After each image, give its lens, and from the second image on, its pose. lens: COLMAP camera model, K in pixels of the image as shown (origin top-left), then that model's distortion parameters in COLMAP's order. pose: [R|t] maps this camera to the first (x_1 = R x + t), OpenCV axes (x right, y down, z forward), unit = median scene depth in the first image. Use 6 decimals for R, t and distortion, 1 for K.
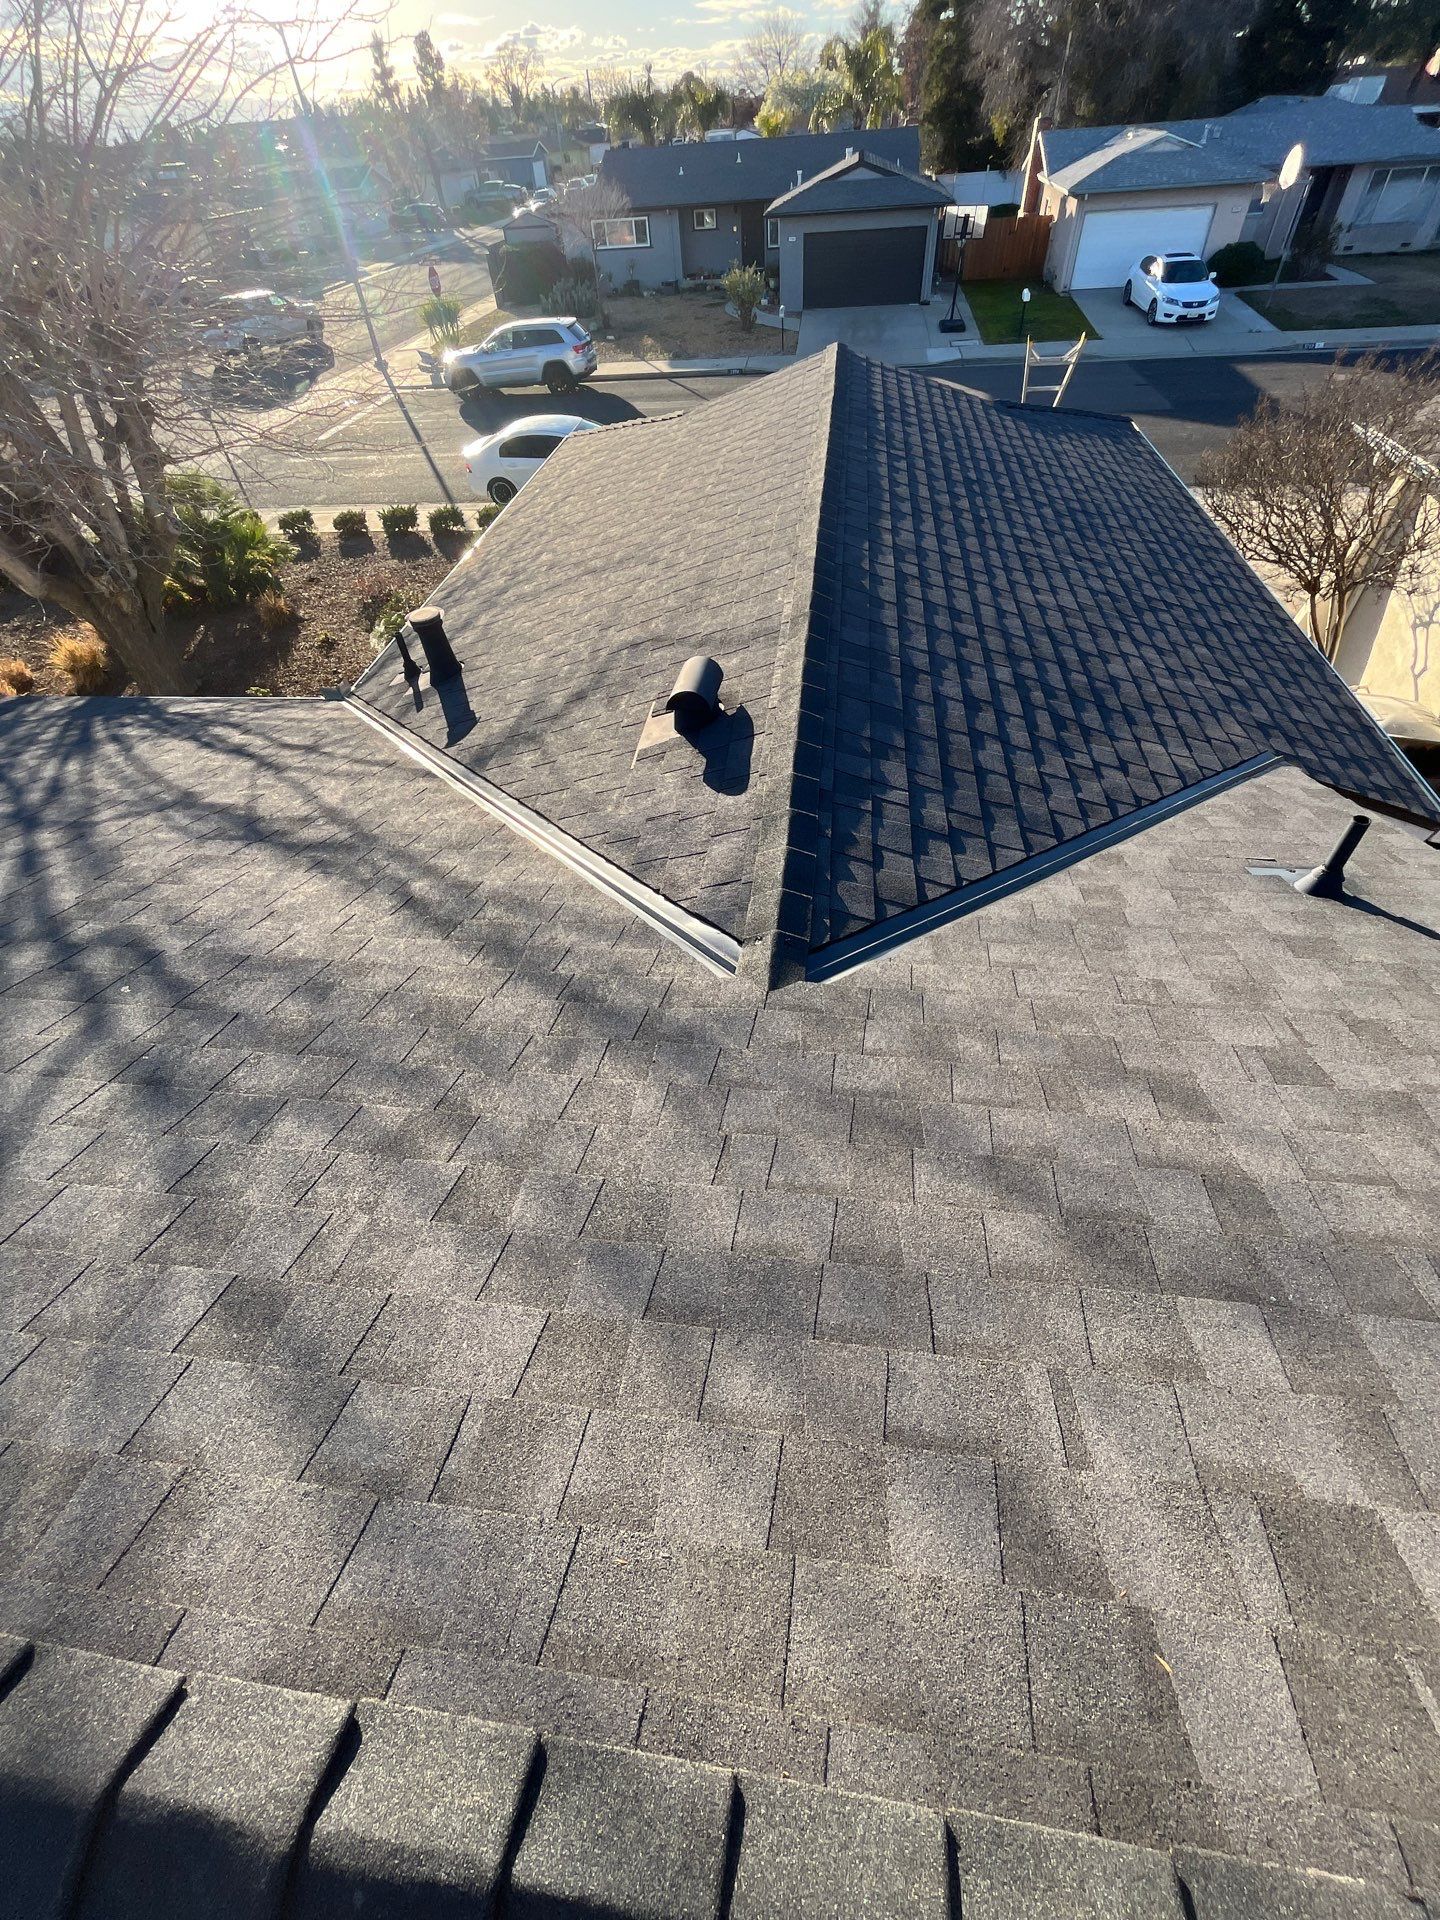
lens RADIAL K [[772.2, 0, 721.9], [0, 772.2, 960.3], [0, 0, 1]] dist [-0.007289, 0.000775]
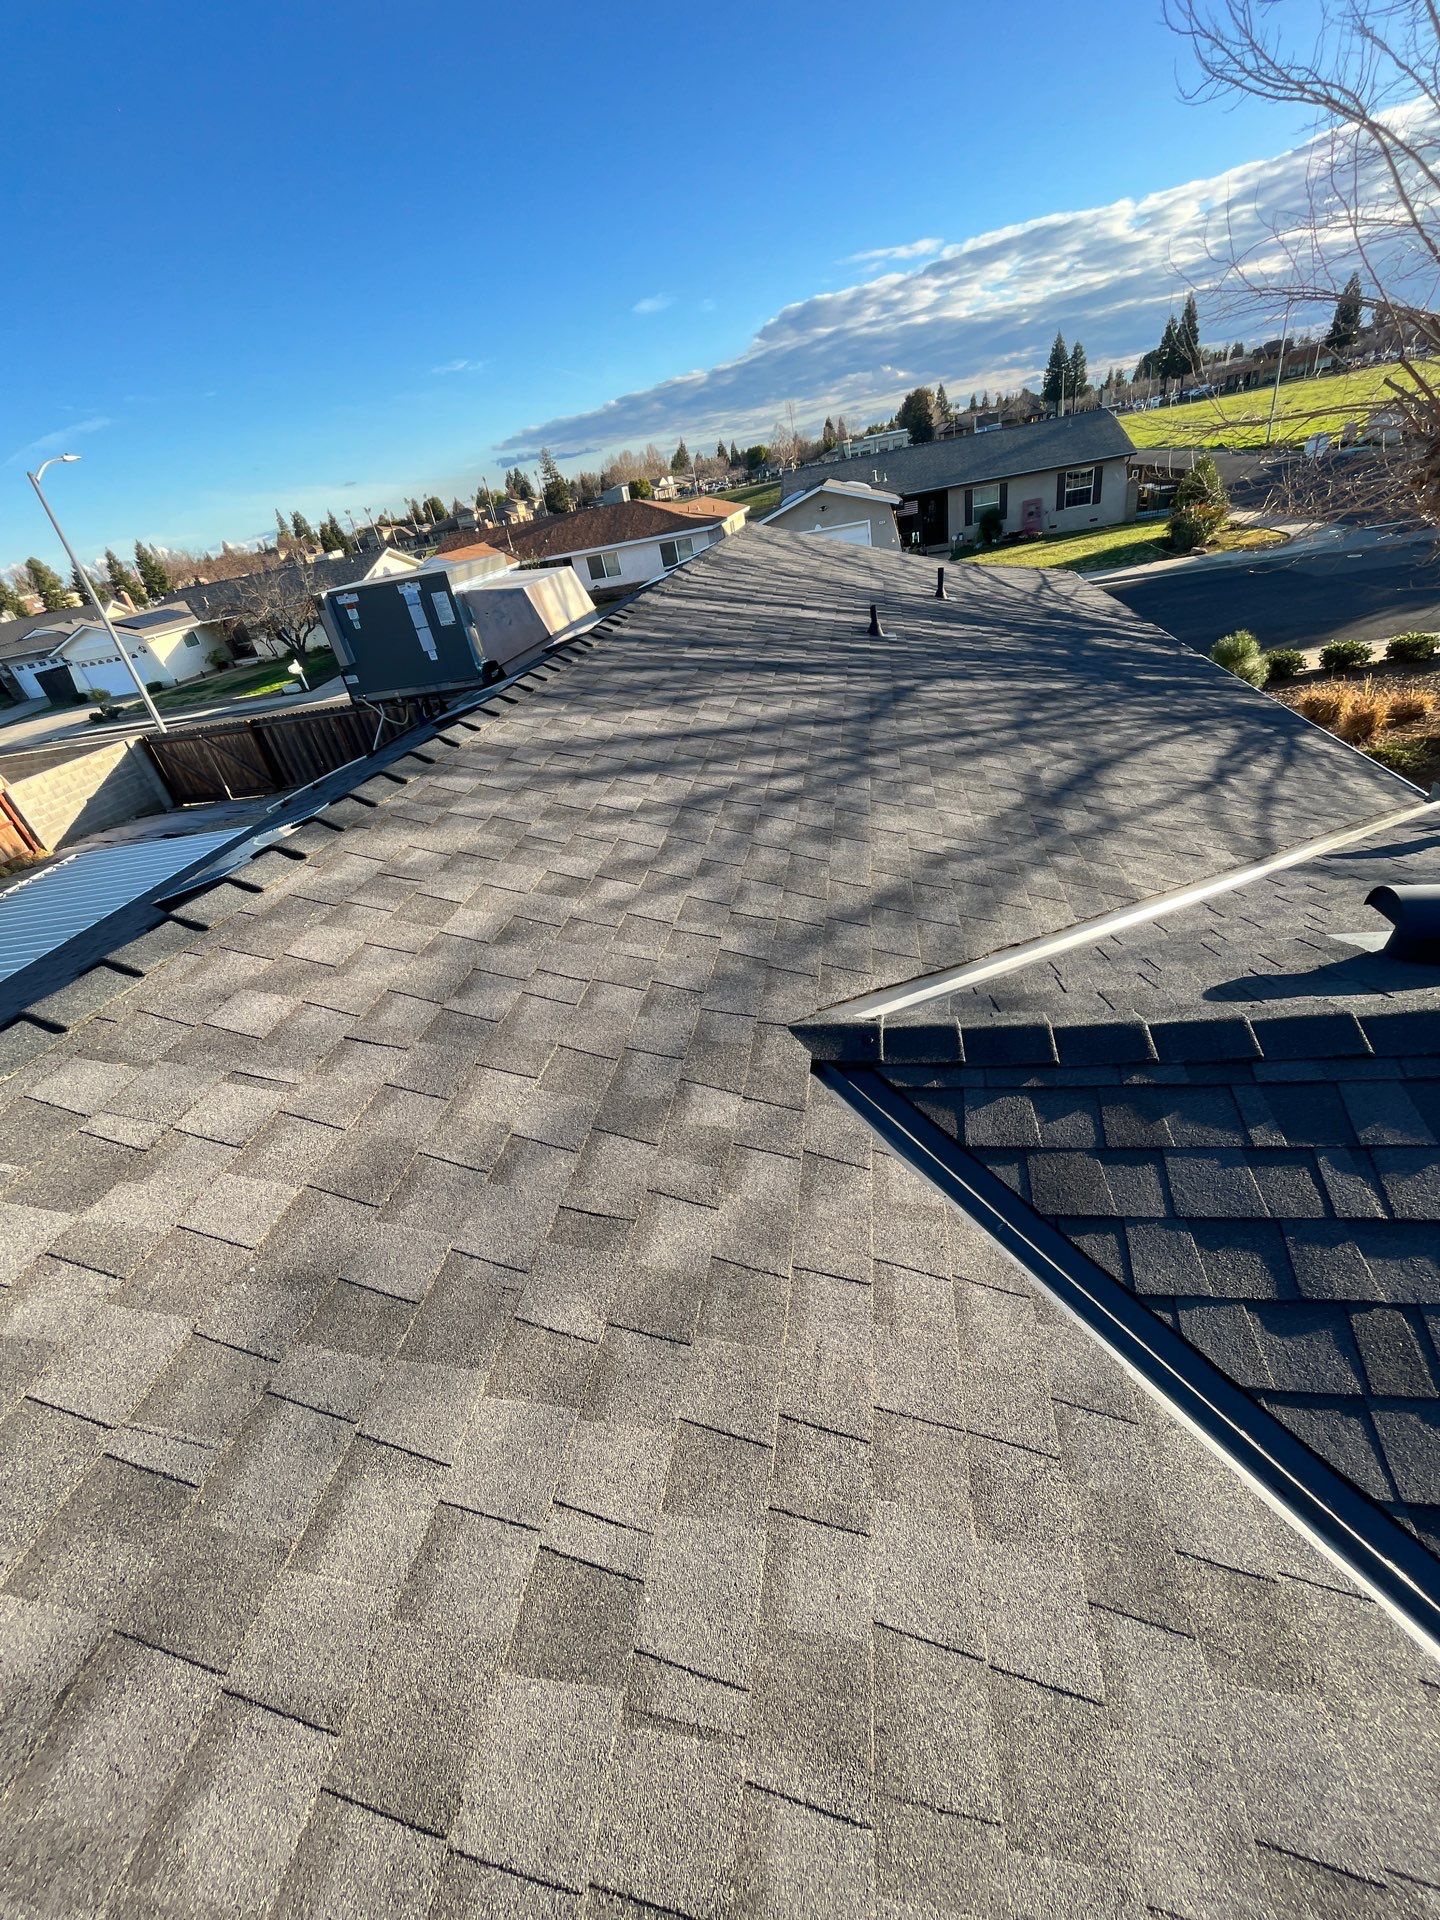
lens RADIAL K [[772.2, 0, 721.9], [0, 772.2, 960.3], [0, 0, 1]] dist [-0.007289, 0.000775]
pose [[-0.025082, 0.583549, -0.811690, 0.363371], [-0.618224, 0.629013, 0.471320, -0.188269], [0.785602, 0.513628, 0.344987, 0.264173]]
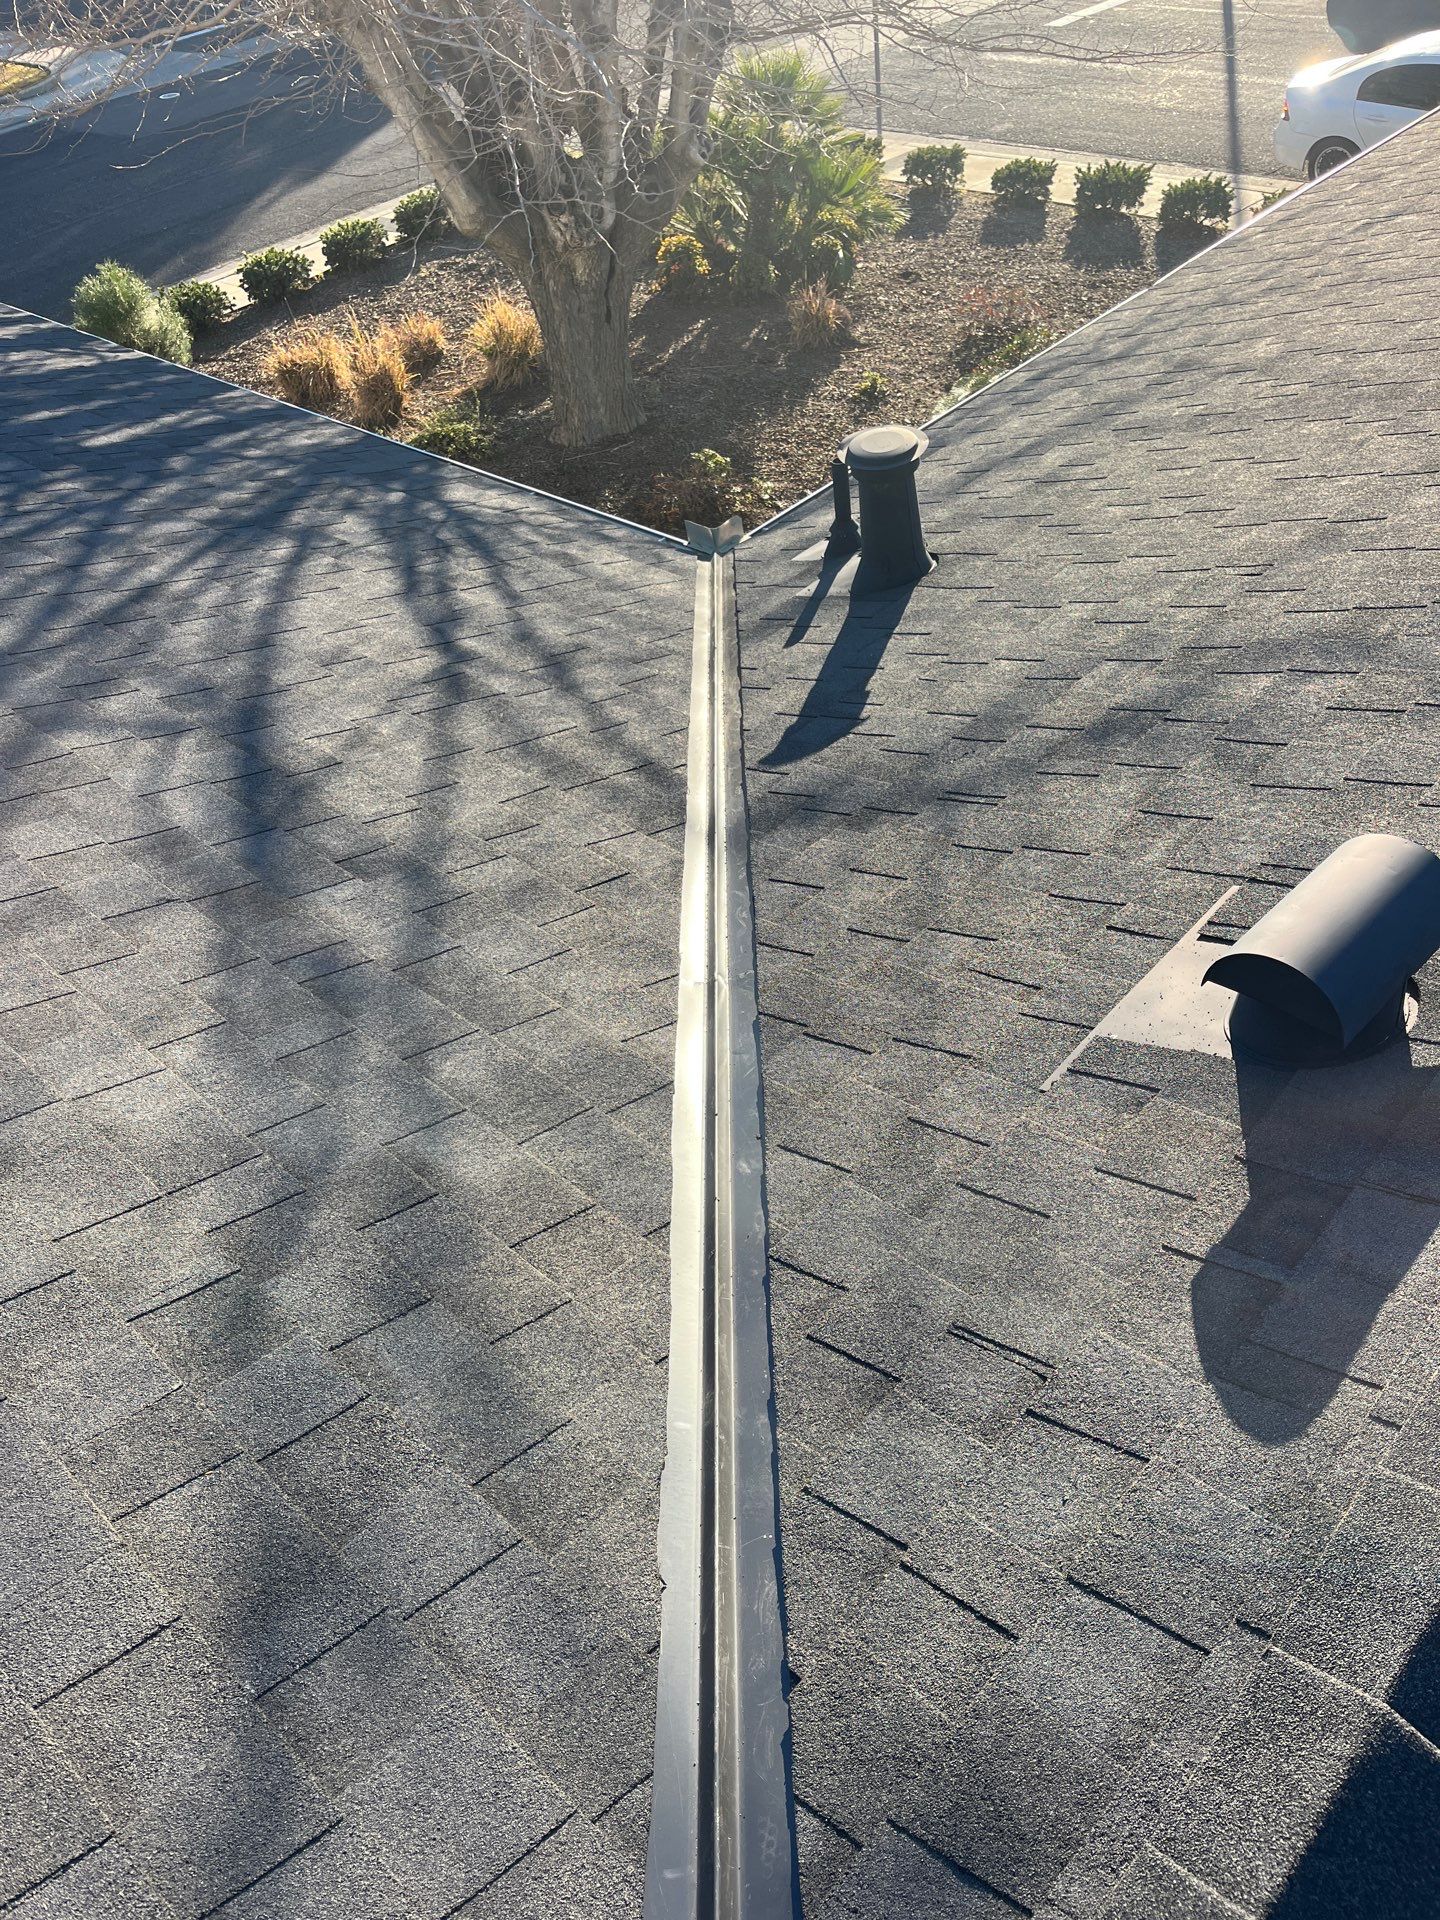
lens RADIAL K [[1447.7, 0, 720.0], [0, 1447.7, 960.0], [0, 0, 1]] dist [0.082003, -0.122019]
pose [[0.807395, 0.376490, -0.454279, 0.024574], [-0.391986, 0.917748, 0.063916, -0.211093], [0.440977, 0.126465, 0.888564, 0.282620]]
